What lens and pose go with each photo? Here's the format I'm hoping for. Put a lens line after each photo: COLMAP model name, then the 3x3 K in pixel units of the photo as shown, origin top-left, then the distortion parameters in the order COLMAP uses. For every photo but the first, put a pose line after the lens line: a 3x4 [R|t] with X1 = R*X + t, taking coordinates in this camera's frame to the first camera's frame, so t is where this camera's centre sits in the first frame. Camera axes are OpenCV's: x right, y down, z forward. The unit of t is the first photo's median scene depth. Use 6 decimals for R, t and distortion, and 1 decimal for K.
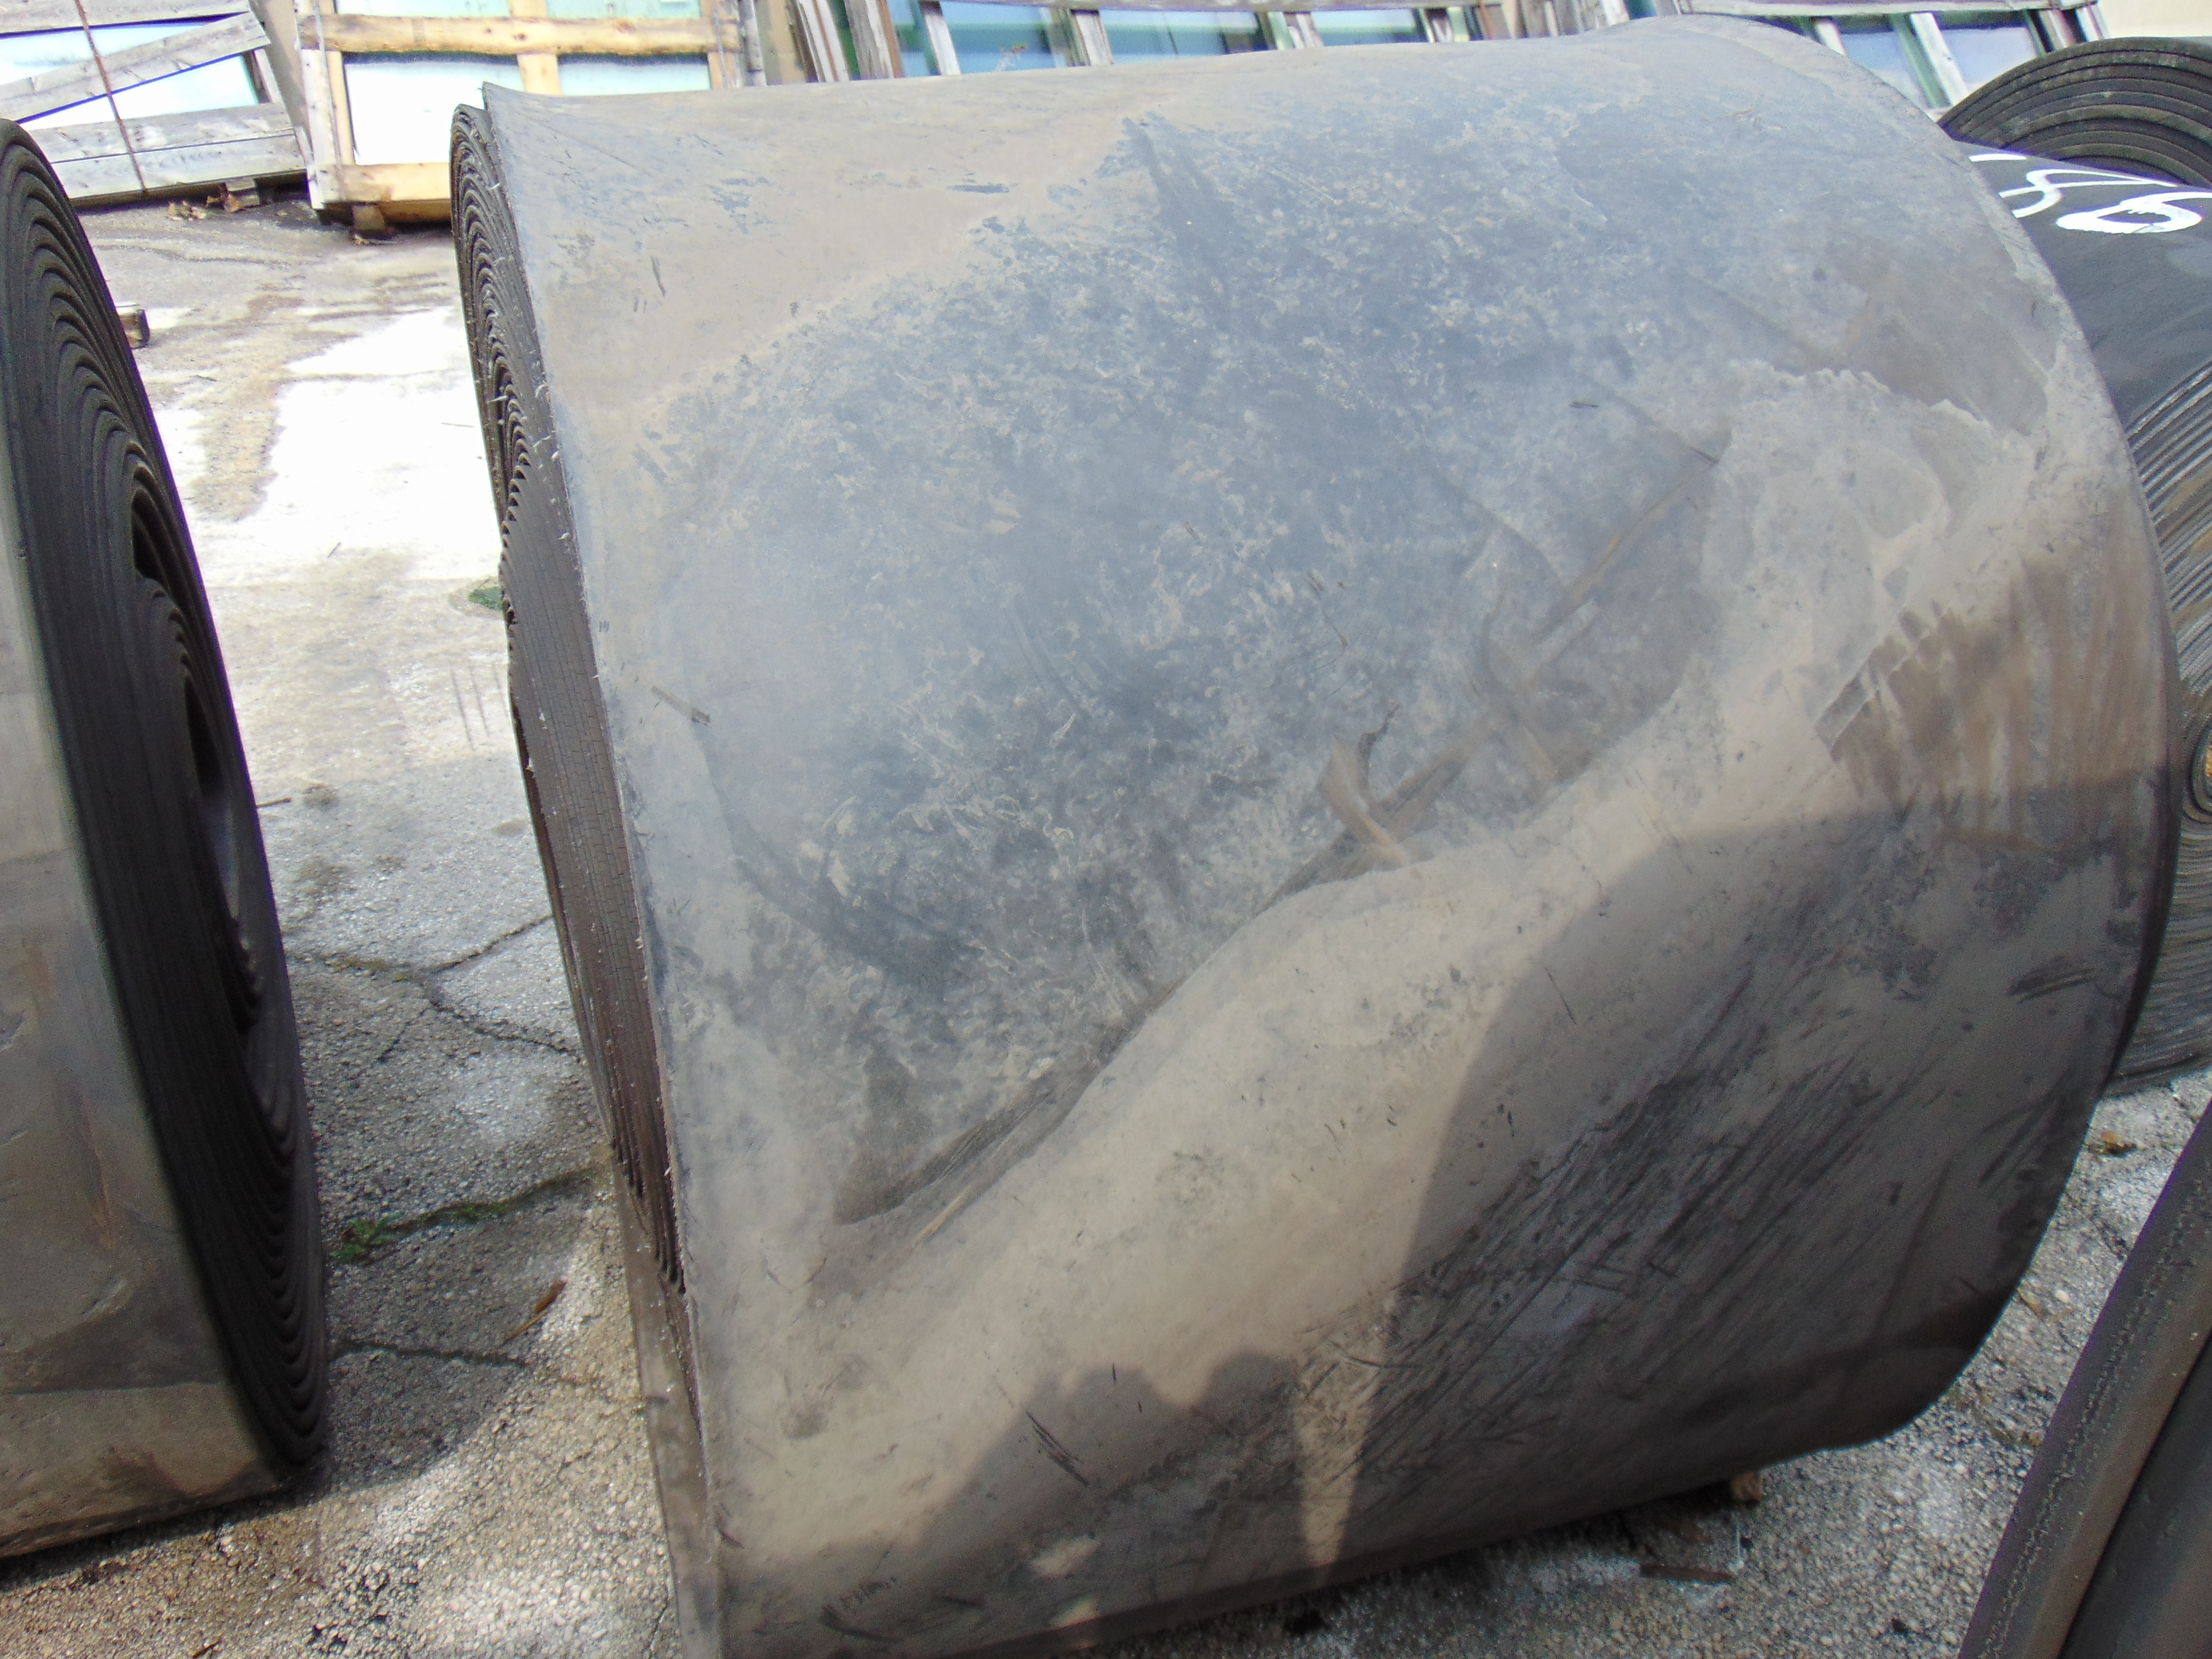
lens RADIAL K [[1609.8, 0, 1105.2], [0, 1609.8, 826.5], [0, 0, 1]] dist [-0.011661, 0.000108]
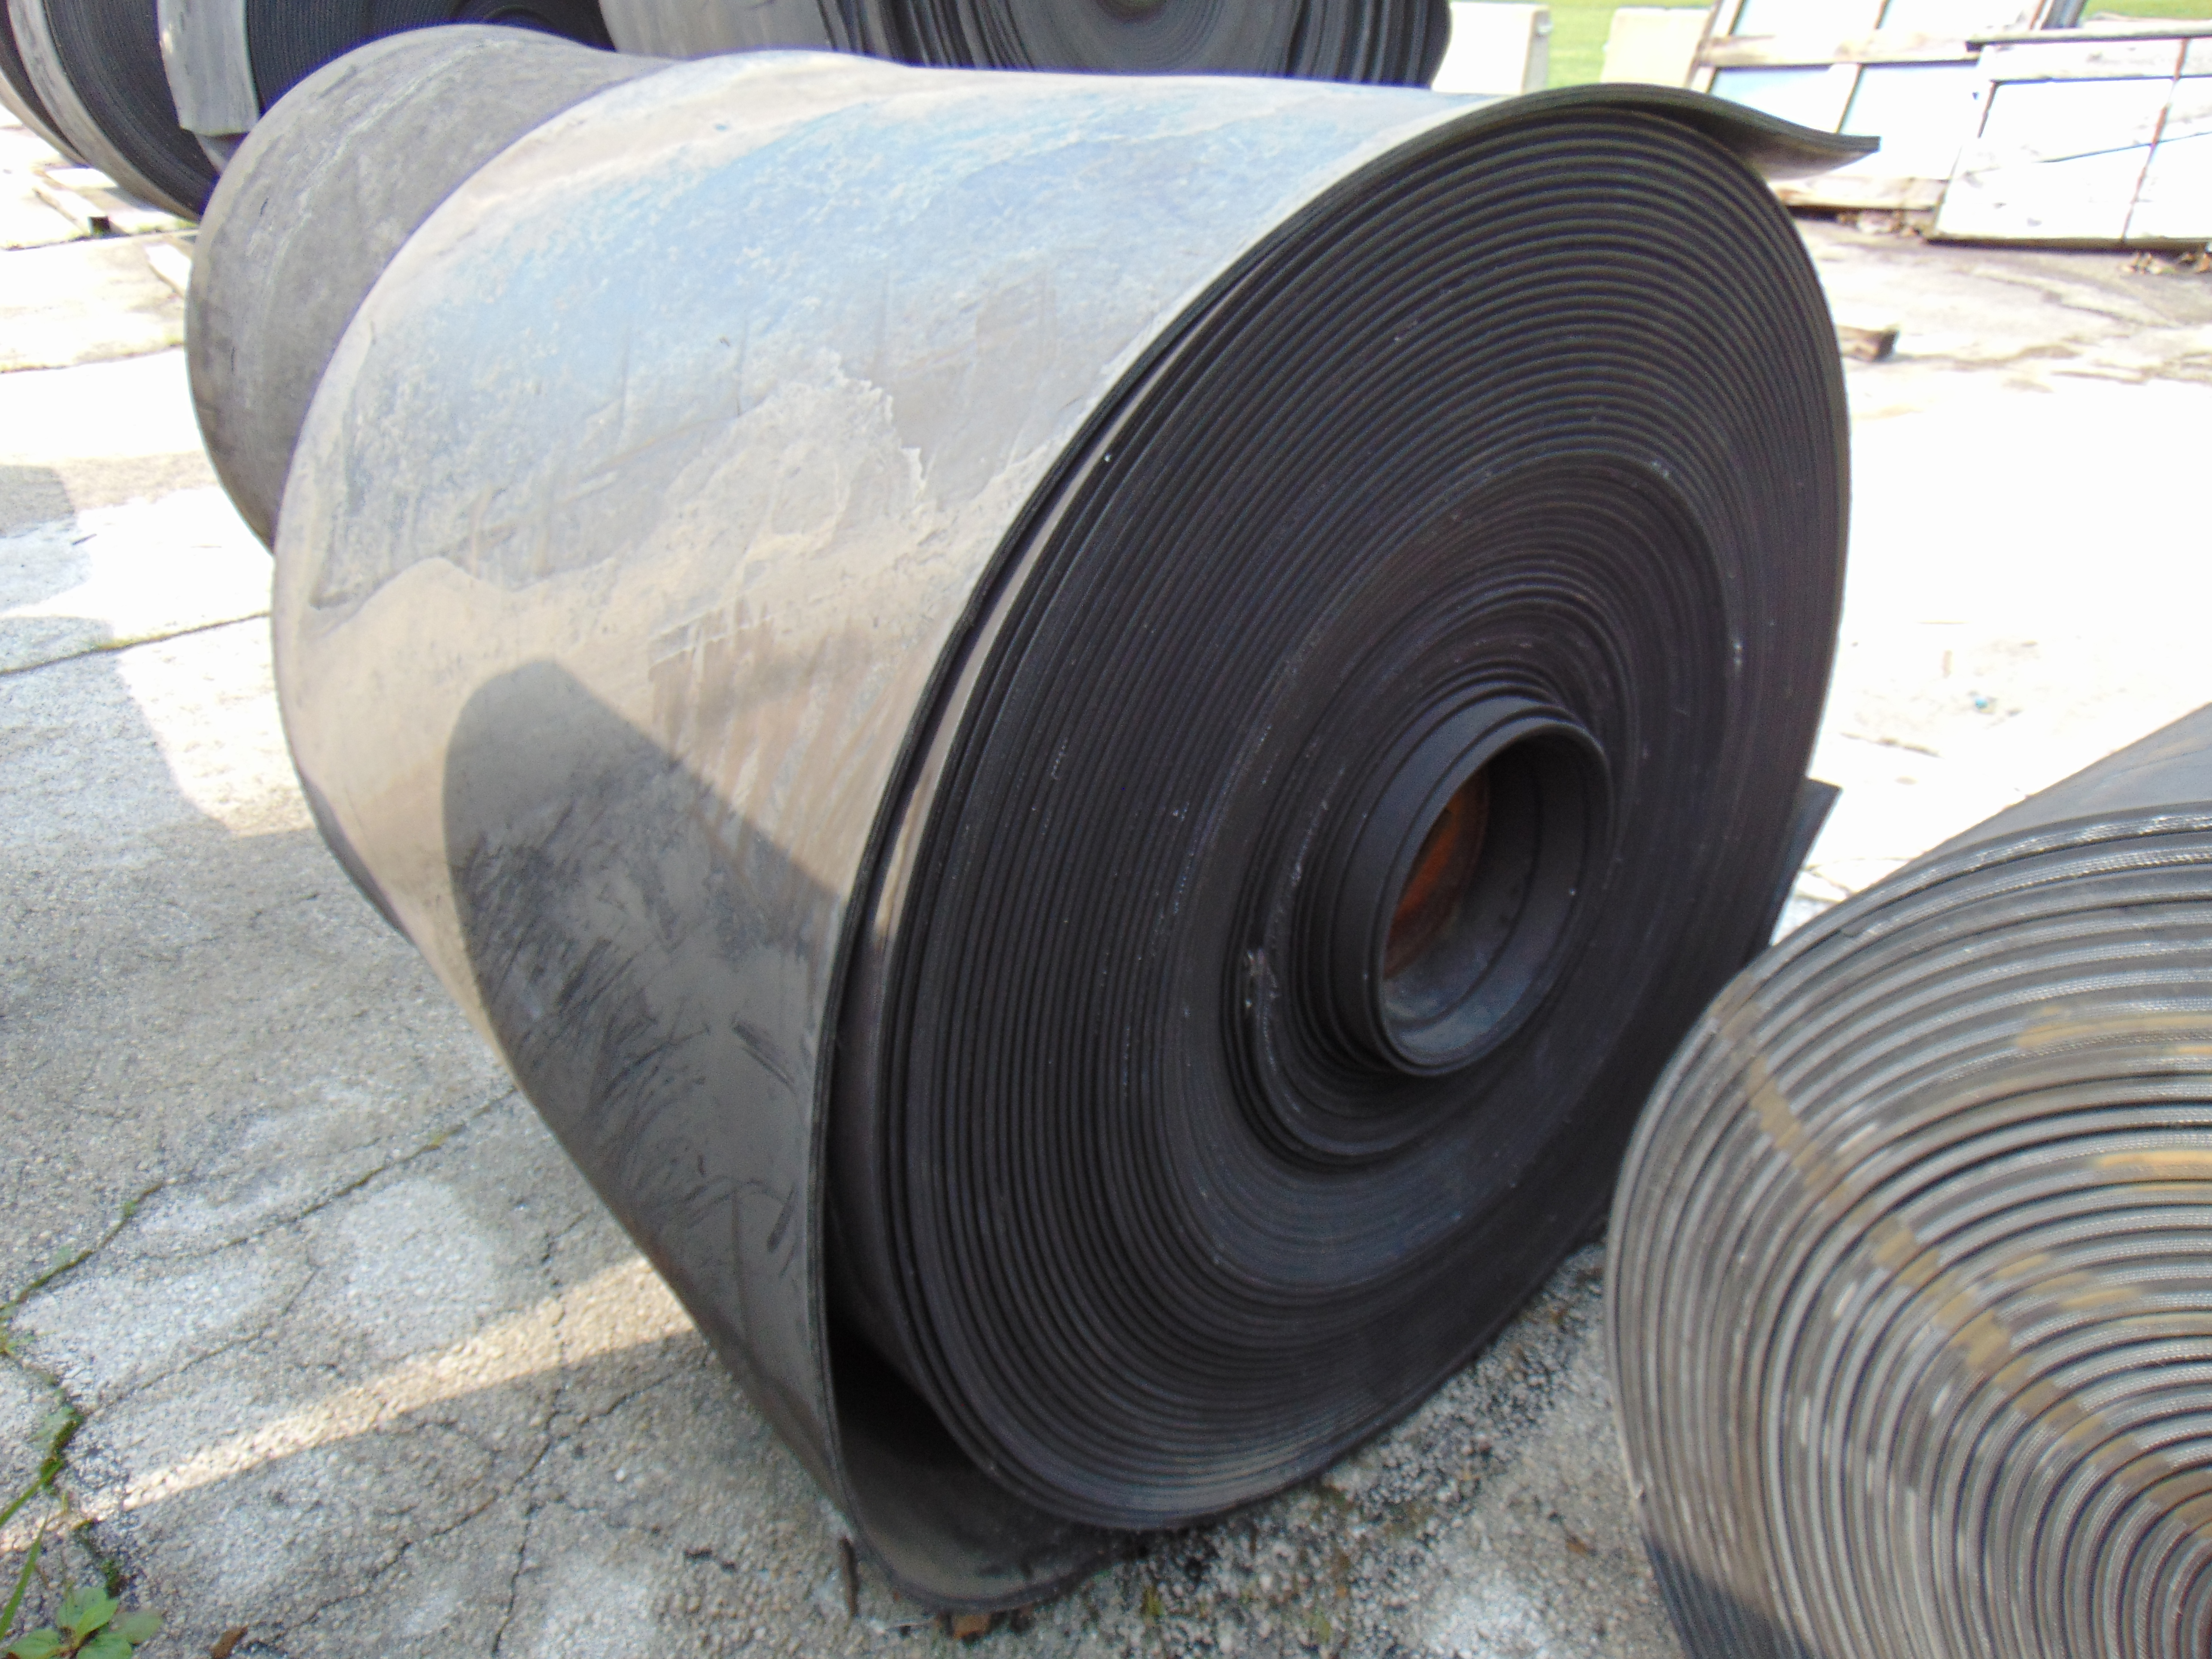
lens RADIAL K [[1609.8, 0, 1105.3], [0, 1609.8, 831.8], [0, 0, 1]] dist [-0.011661, 0.000108]
pose [[0.336014, 0.454329, -0.825033, 1.510632], [-0.475635, 0.837916, 0.267710, -0.398475], [0.812937, 0.302460, 0.497646, 0.710286]]
